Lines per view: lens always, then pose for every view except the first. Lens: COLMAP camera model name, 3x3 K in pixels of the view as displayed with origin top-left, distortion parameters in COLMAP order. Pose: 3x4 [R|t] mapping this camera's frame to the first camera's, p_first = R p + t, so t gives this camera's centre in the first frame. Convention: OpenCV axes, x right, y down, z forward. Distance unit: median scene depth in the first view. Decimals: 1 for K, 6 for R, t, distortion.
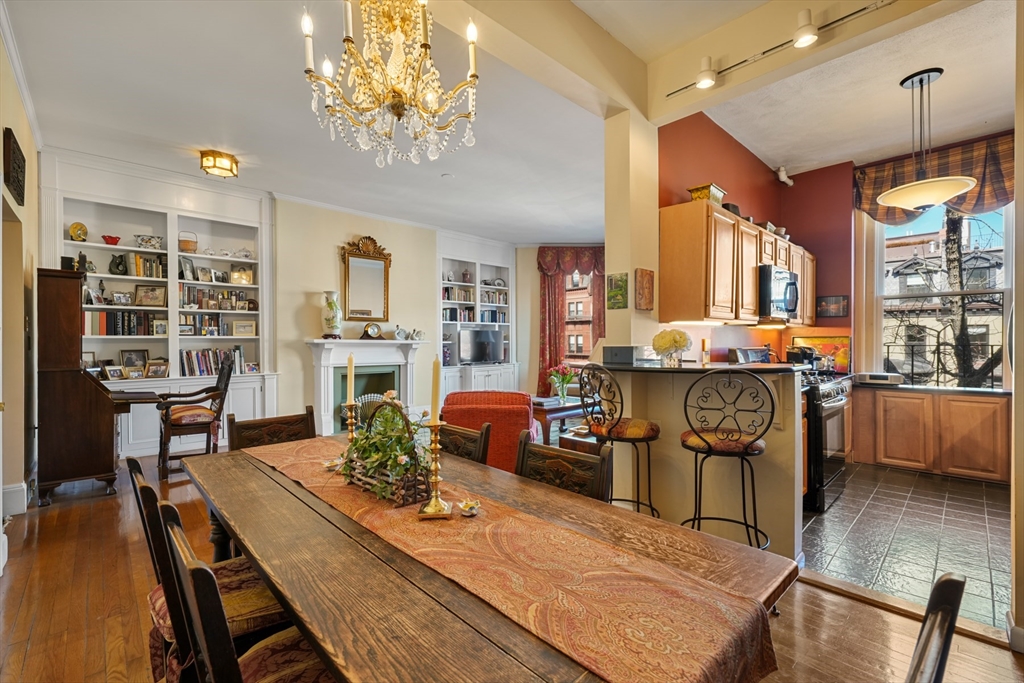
lens RADIAL K [[445.4, 0, 507.8], [0, 445.4, 344.1], [0, 0, 1]] dist [-0.002060, -0.000101]
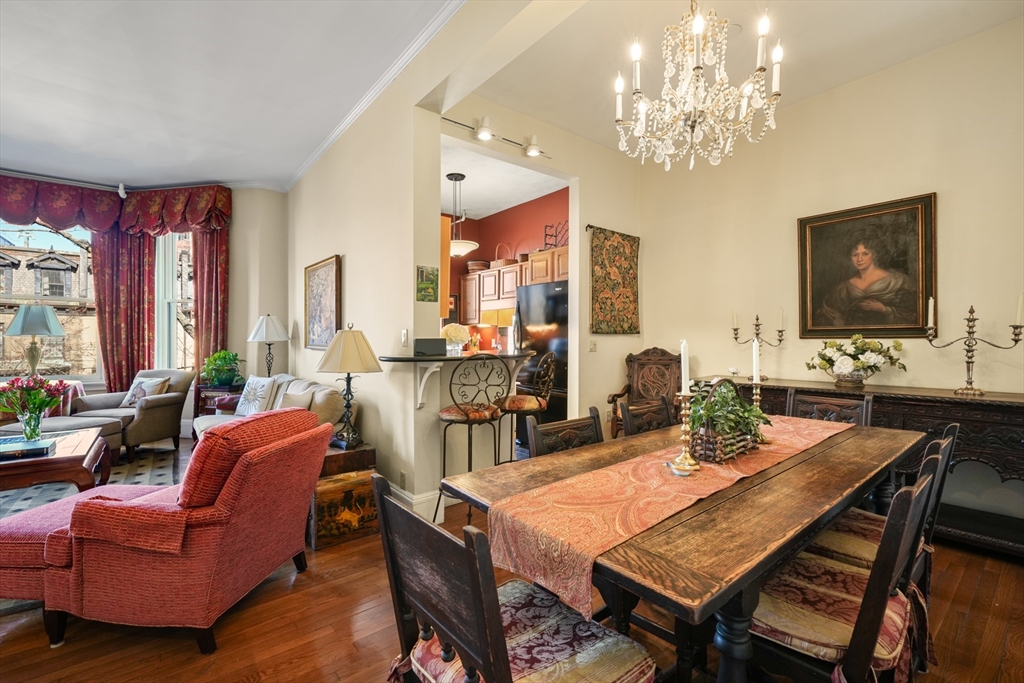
lens RADIAL K [[438.0, 0, 512.0], [0, 438.0, 341.5], [0, 0, 1]] dist [-0.002236, -0.000352]
pose [[0.070467, 0.002247, 0.997512, -0.376273], [0.002917, 0.999993, -0.002459, 0.006811], [-0.997510, 0.003083, 0.070460, 0.391228]]
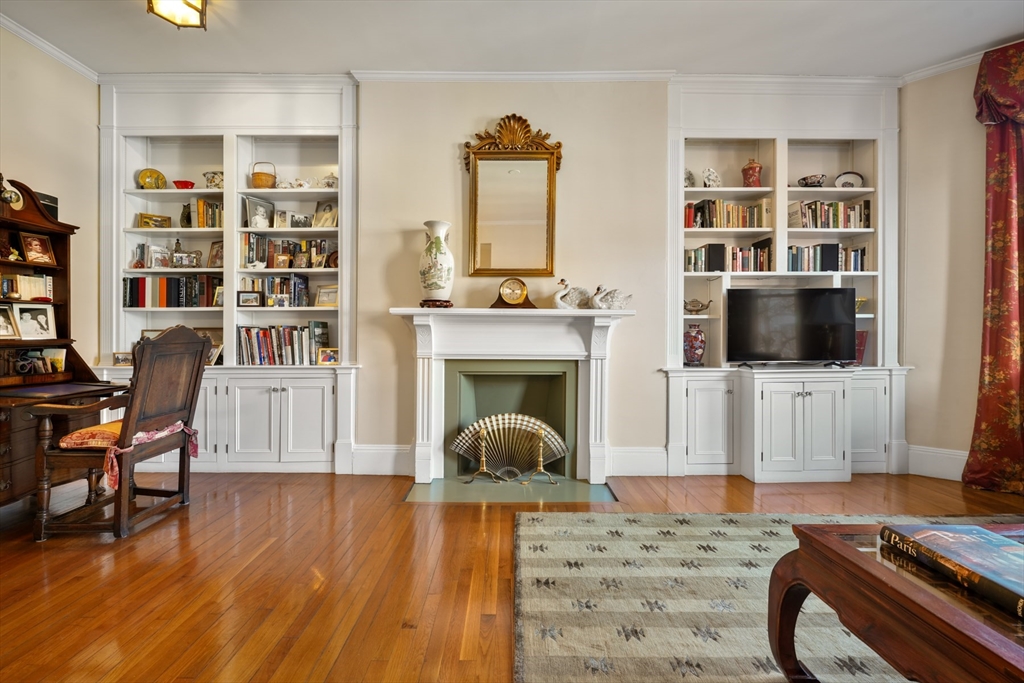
lens RADIAL K [[438.0, 0, 512.0], [0, 438.0, 341.5], [0, 0, 1]] dist [-0.002236, -0.000352]
pose [[0.734309, 0.002953, -0.678809, 0.046224], [-0.003735, 0.999993, 0.000310, 0.030753], [0.678805, 0.002307, 0.734315, 0.709273]]
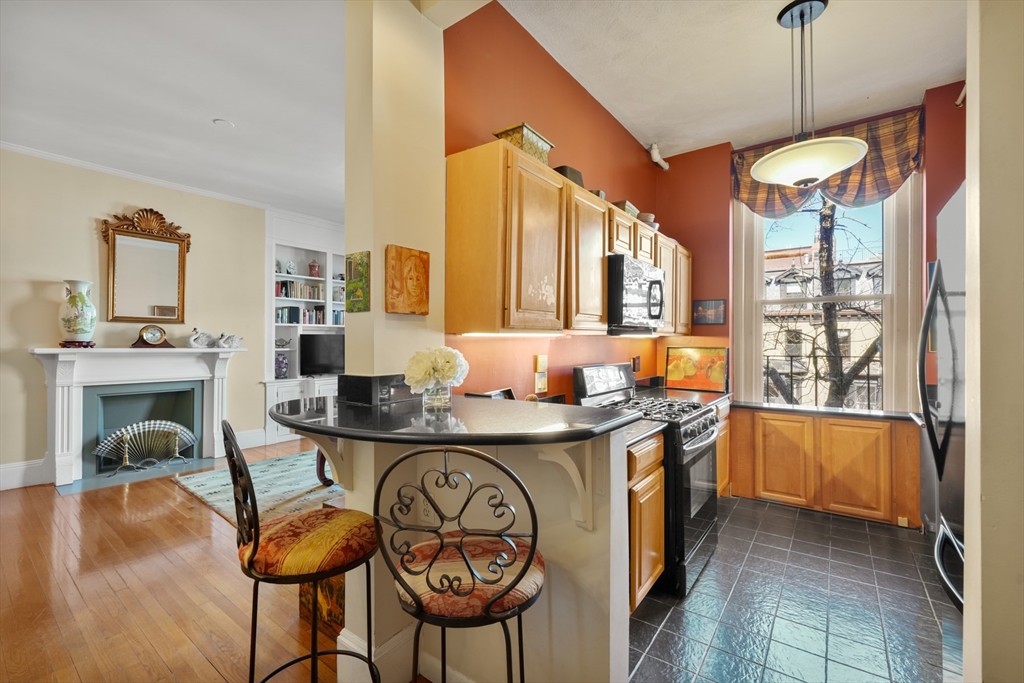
lens RADIAL K [[438.0, 0, 512.0], [0, 438.0, 341.5], [0, 0, 1]] dist [-0.002236, -0.000352]
pose [[0.985528, 0.002636, 0.169493, 0.184231], [-0.001637, 0.999980, -0.006032, -0.019186], [-0.169506, 0.005667, 0.985513, 0.204318]]
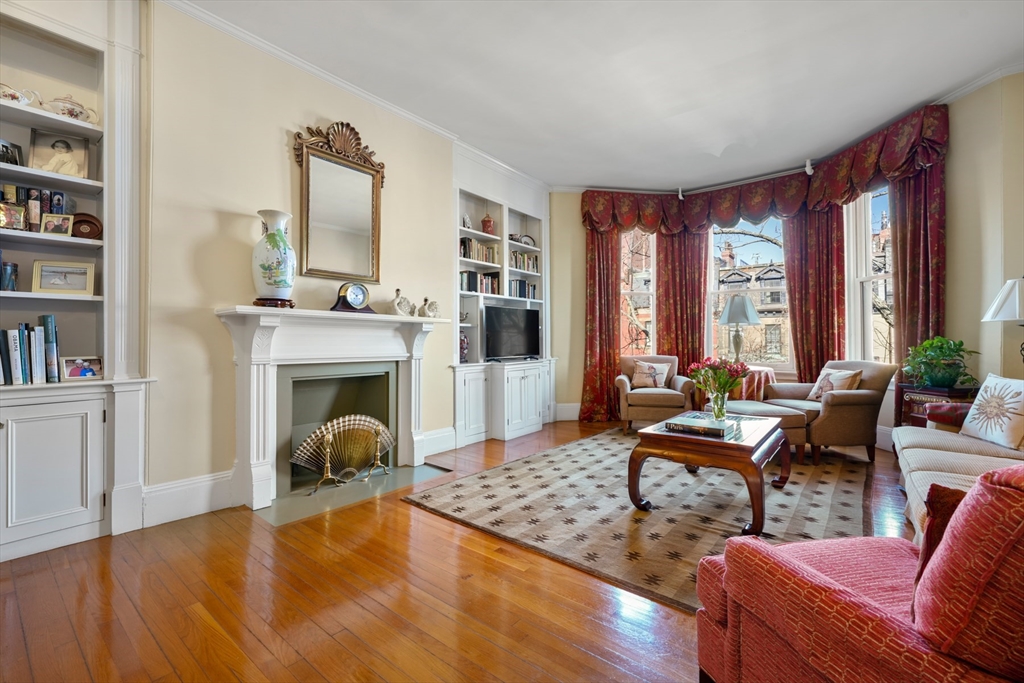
lens RADIAL K [[444.5, 0, 508.9], [0, 444.5, 335.8], [0, 0, 1]] dist [-0.000681, -0.000148]
pose [[0.989119, 0.001288, 0.147111, -0.225005], [0.001194, 0.999858, -0.016781, 0.029431], [-0.147111, 0.016774, 0.988978, 0.506051]]
